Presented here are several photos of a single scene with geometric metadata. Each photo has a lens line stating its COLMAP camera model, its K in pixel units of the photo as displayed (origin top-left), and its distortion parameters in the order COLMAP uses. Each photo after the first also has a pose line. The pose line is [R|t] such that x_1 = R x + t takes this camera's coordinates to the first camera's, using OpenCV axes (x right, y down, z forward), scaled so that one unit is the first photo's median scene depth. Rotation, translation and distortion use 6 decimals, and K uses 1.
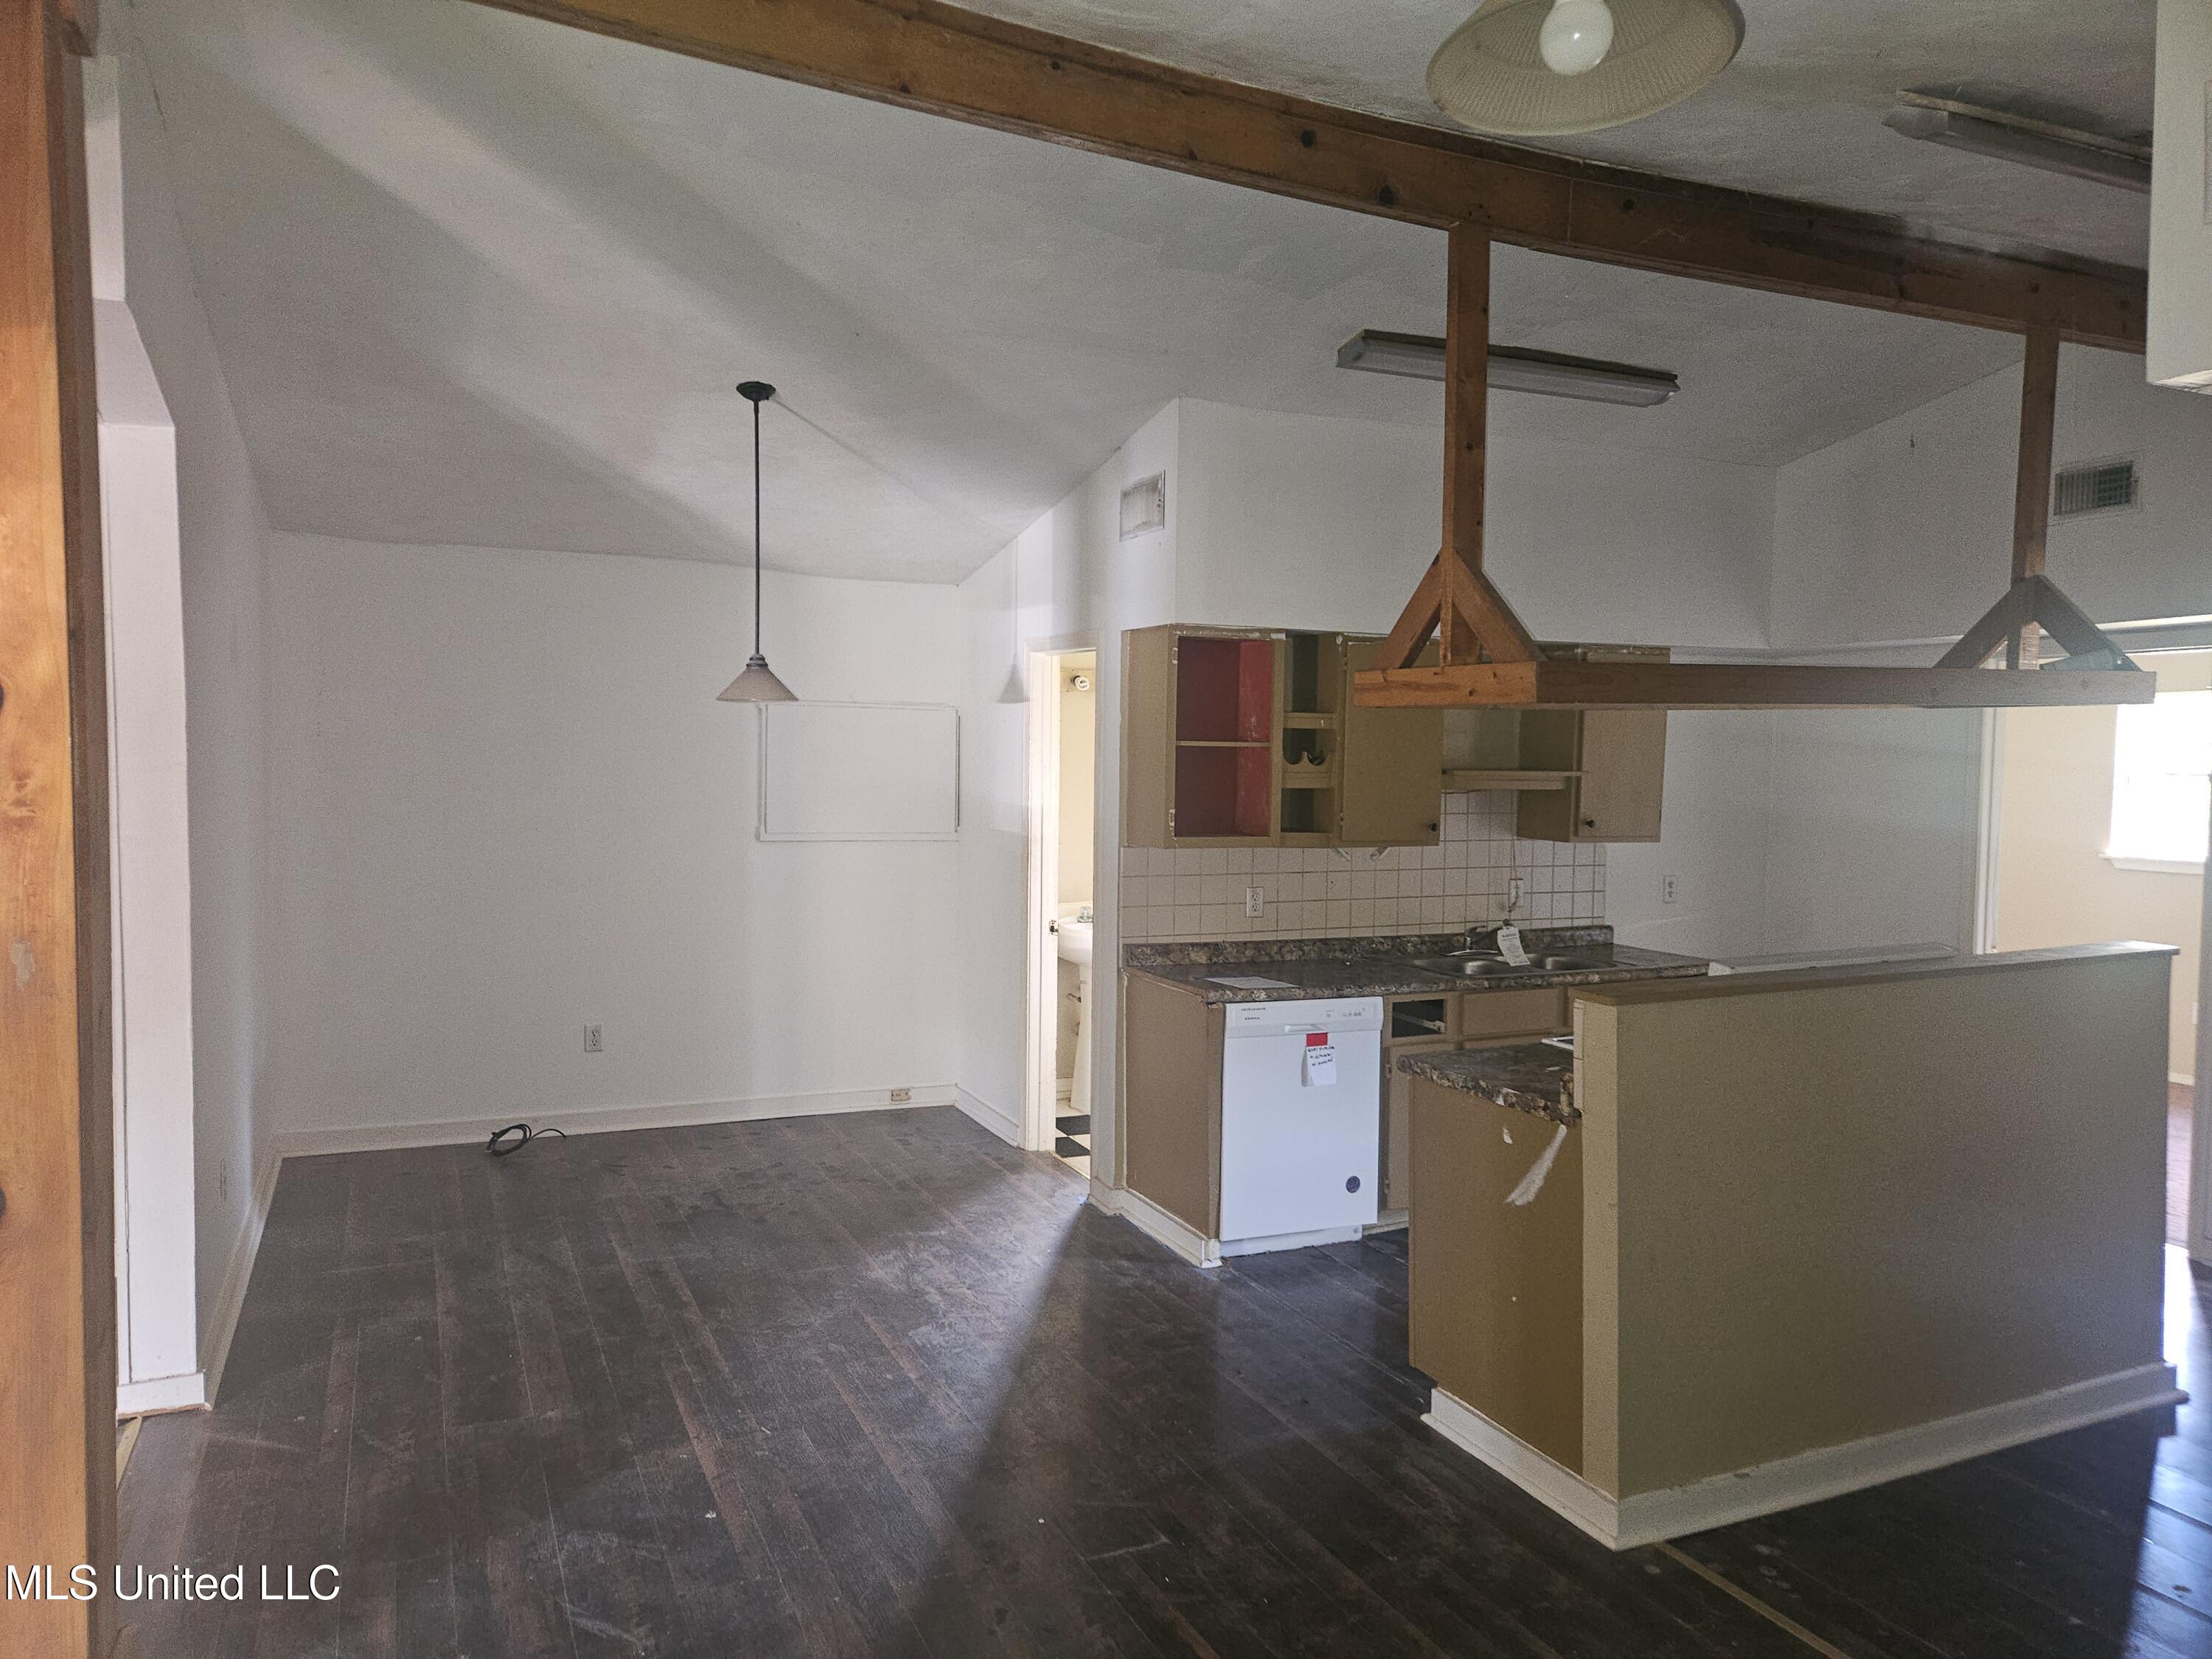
lens RADIAL K [[1504.9, 0, 1117.2], [0, 1504.9, 812.0], [0, 0, 1]] dist [0.075284, -0.046879]
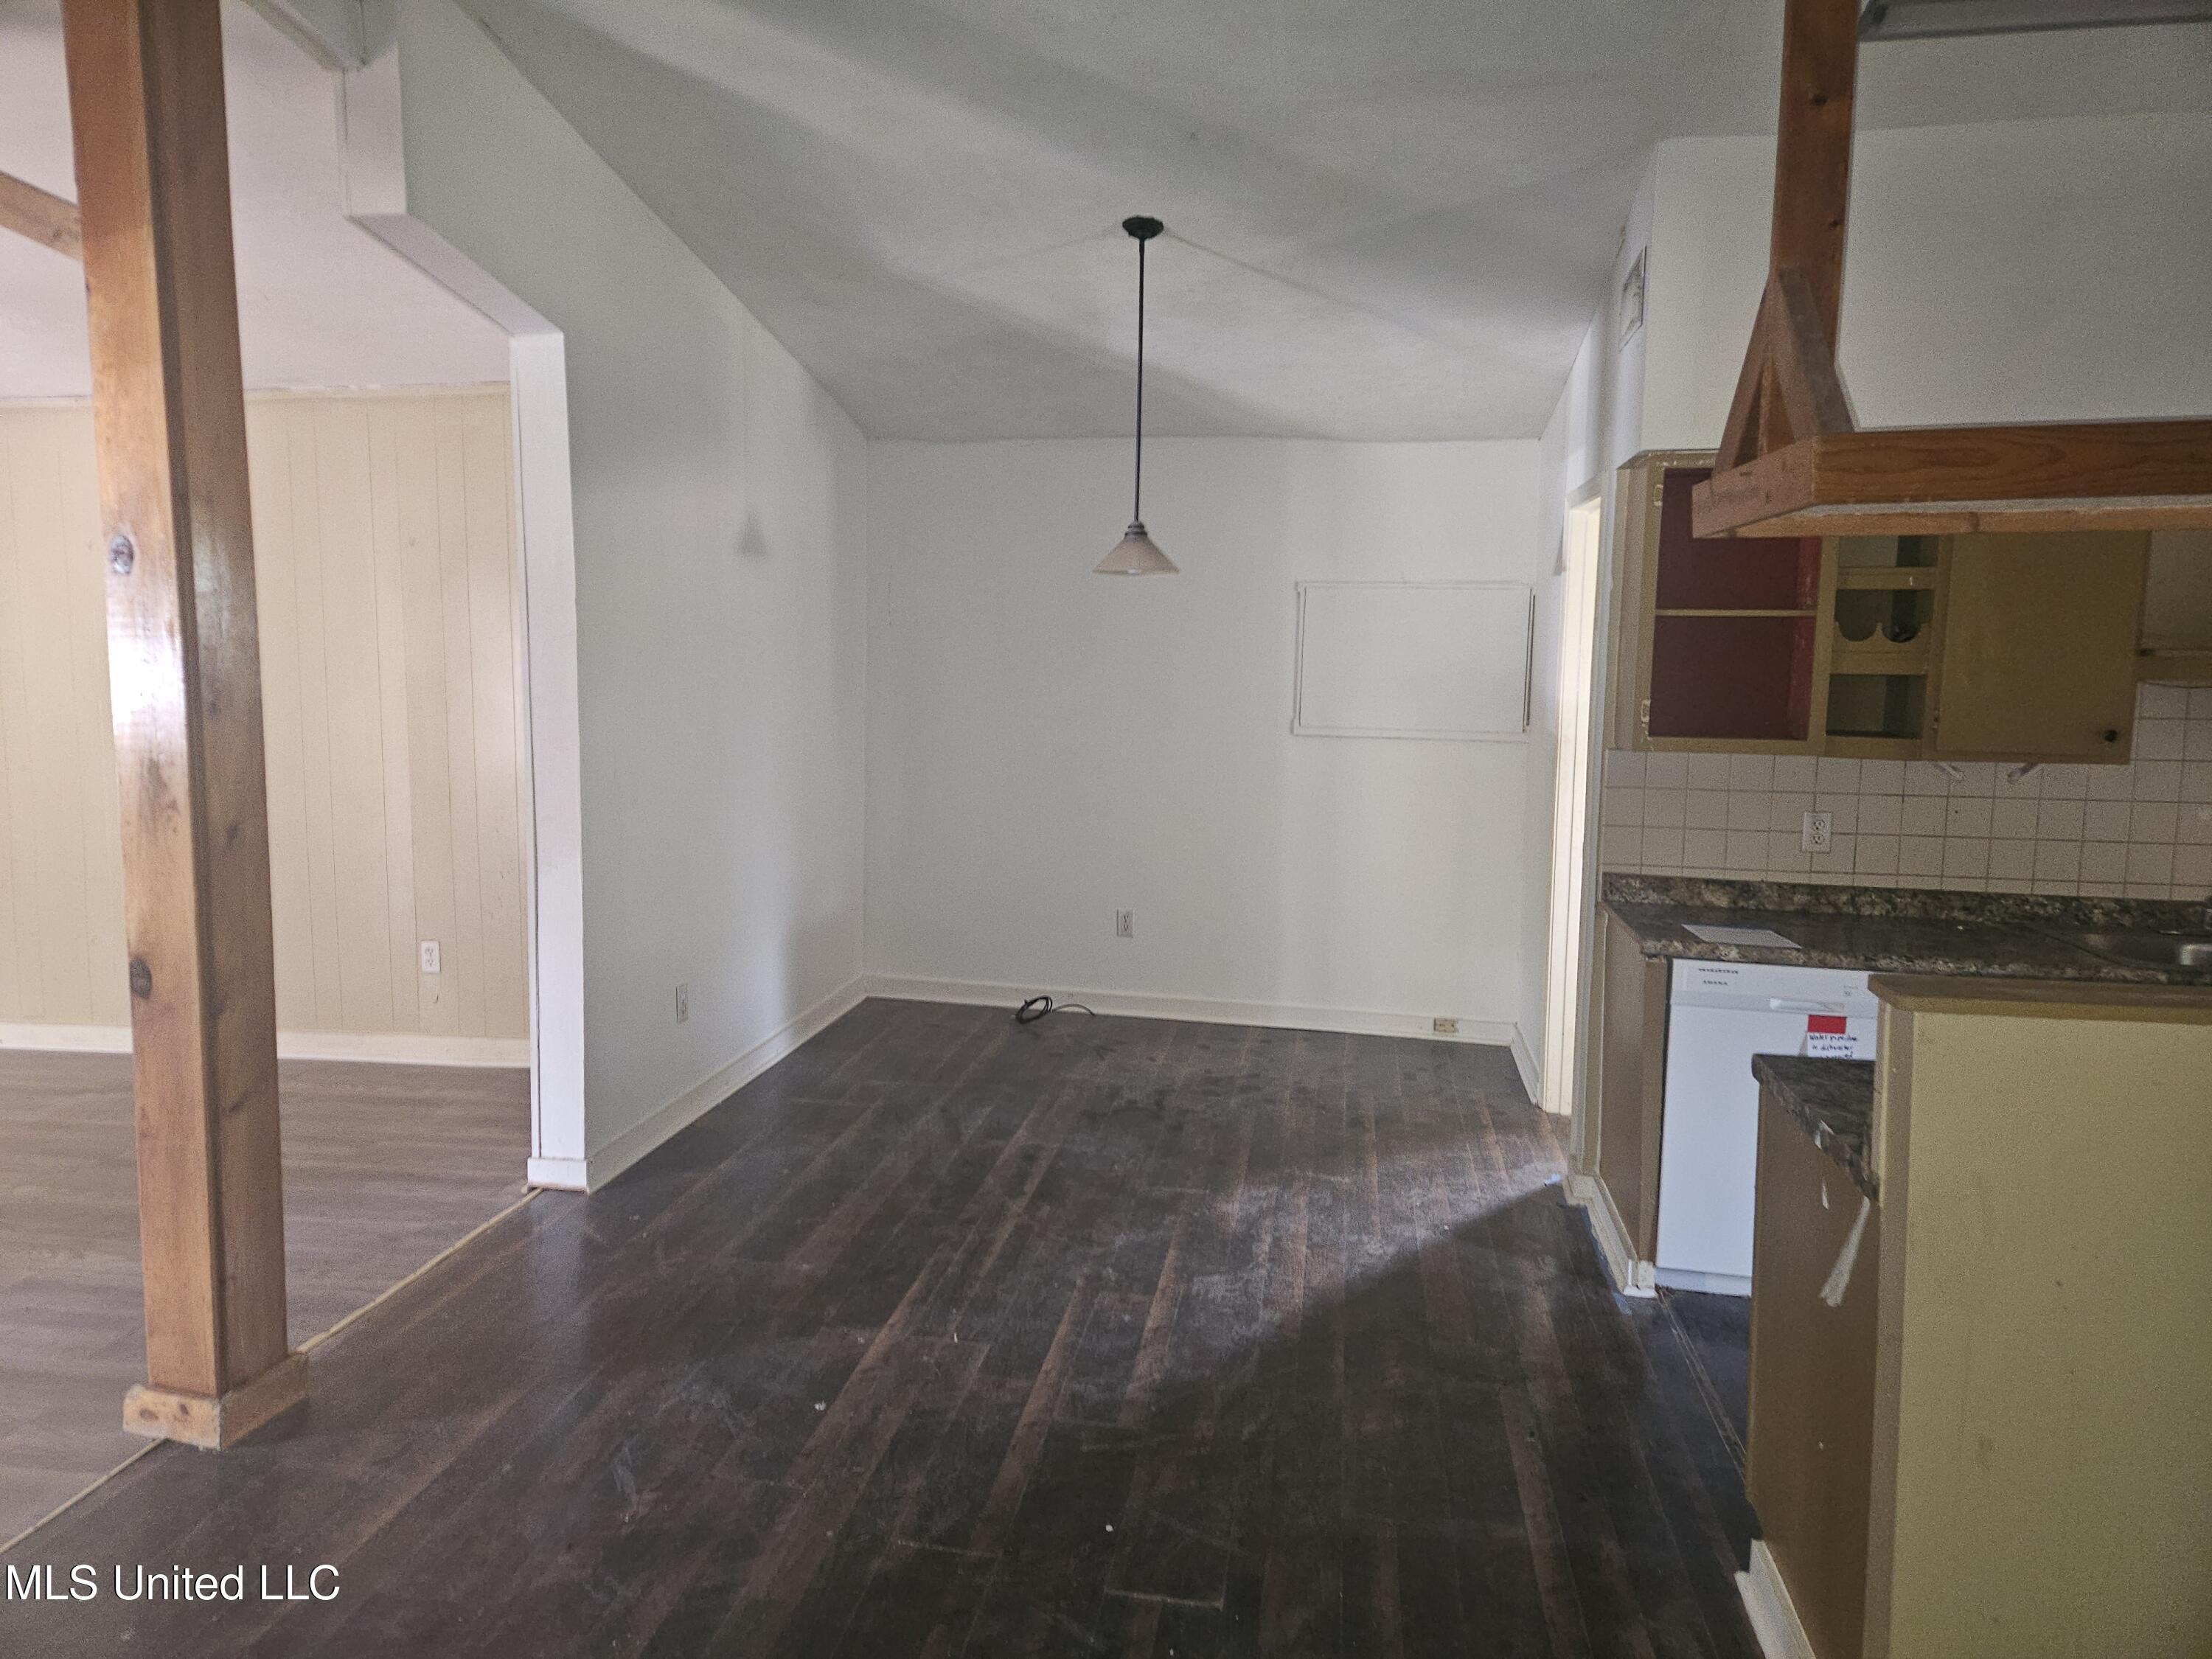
lens RADIAL K [[1504.9, 0, 1106.1], [0, 1504.9, 806.5], [0, 0, 1]] dist [0.075284, -0.046879]
pose [[0.816025, 0.056716, -0.575227, 0.259281], [-0.026377, 0.997792, 0.060961, 0.012275], [0.577414, -0.034573, 0.815719, 0.210468]]
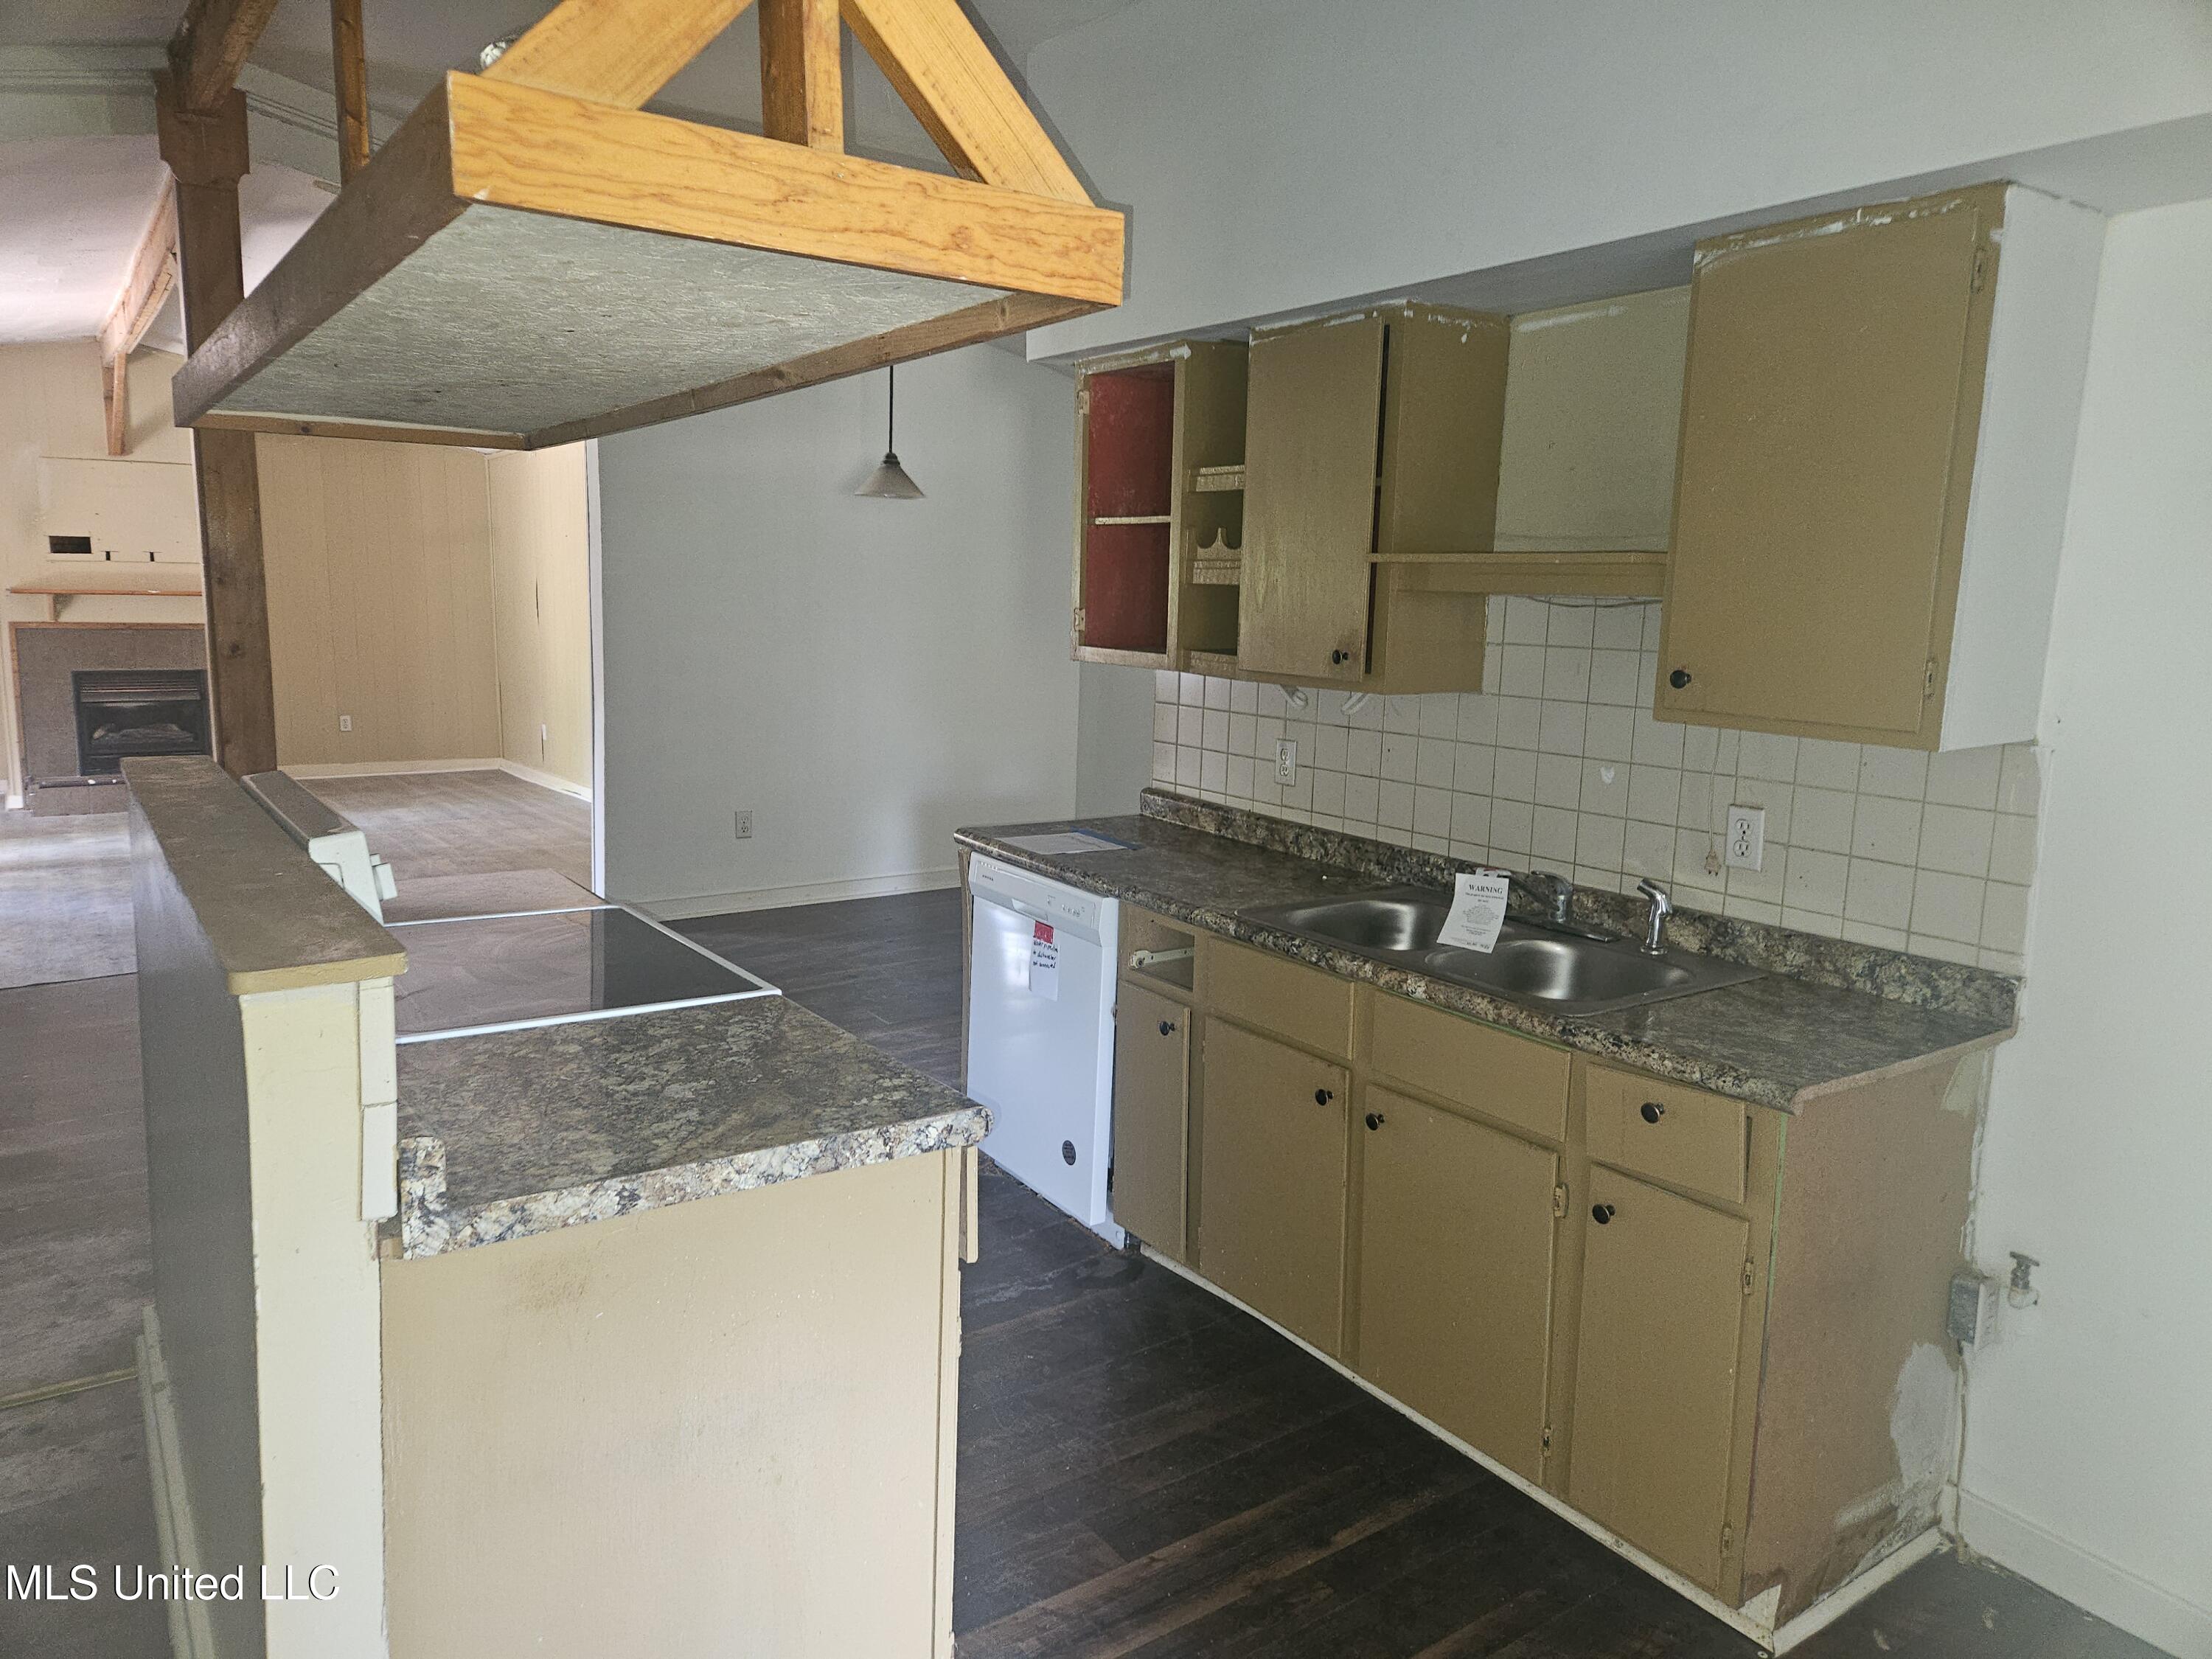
lens RADIAL K [[1504.9, 0, 1108.8], [0, 1504.9, 821.1], [0, 0, 1]] dist [0.075284, -0.046879]
pose [[0.160280, 0.142036, -0.976799, 0.809260], [-0.065614, 0.988937, 0.133034, 0.002119], [0.984888, 0.042769, 0.167826, 0.889985]]
